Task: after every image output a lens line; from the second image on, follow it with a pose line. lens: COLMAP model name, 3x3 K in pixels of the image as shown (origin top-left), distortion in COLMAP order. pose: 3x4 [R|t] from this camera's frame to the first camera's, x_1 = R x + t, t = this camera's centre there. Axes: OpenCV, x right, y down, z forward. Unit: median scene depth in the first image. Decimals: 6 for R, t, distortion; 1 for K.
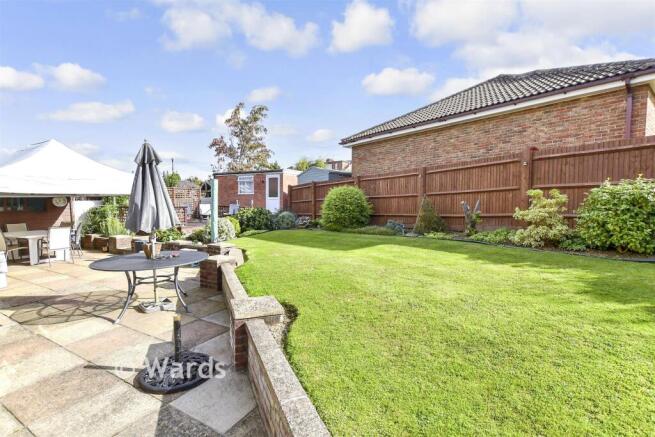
lens RADIAL K [[305.9, 0, 331.1], [0, 305.9, 217.6], [0, 0, 1]] dist [-0.014034, 0.000729]
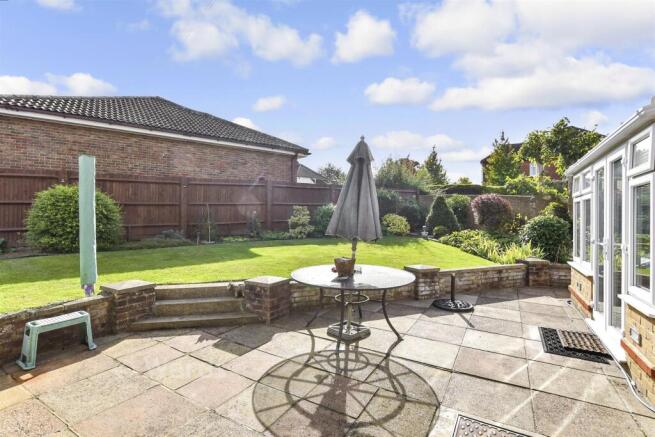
lens RADIAL K [[305.9, 0, 331.1], [0, 305.9, 217.6], [0, 0, 1]] dist [-0.014034, 0.000729]
pose [[0.005698, -0.000913, 0.999983, -1.032407], [0.042952, 0.999077, 0.000668, -0.016415], [-0.999061, 0.042948, 0.005732, 0.755568]]
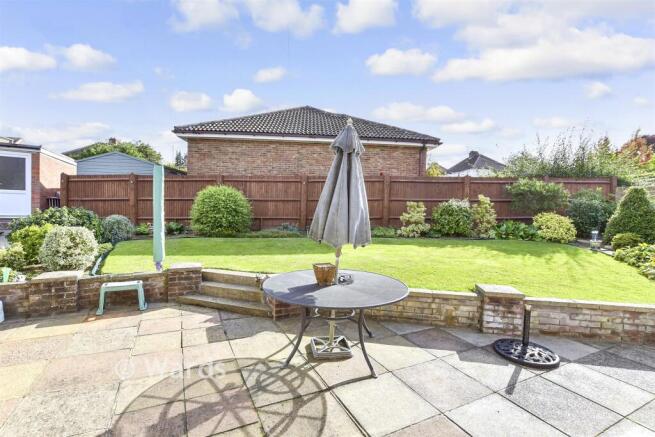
lens RADIAL K [[305.9, 0, 331.1], [0, 305.9, 217.6], [0, 0, 1]] dist [-0.014034, 0.000729]
pose [[0.552316, -0.008132, 0.833595, -0.859783], [0.014499, 0.999895, 0.000148, -0.013968], [-0.833509, 0.012005, 0.552376, 0.437752]]
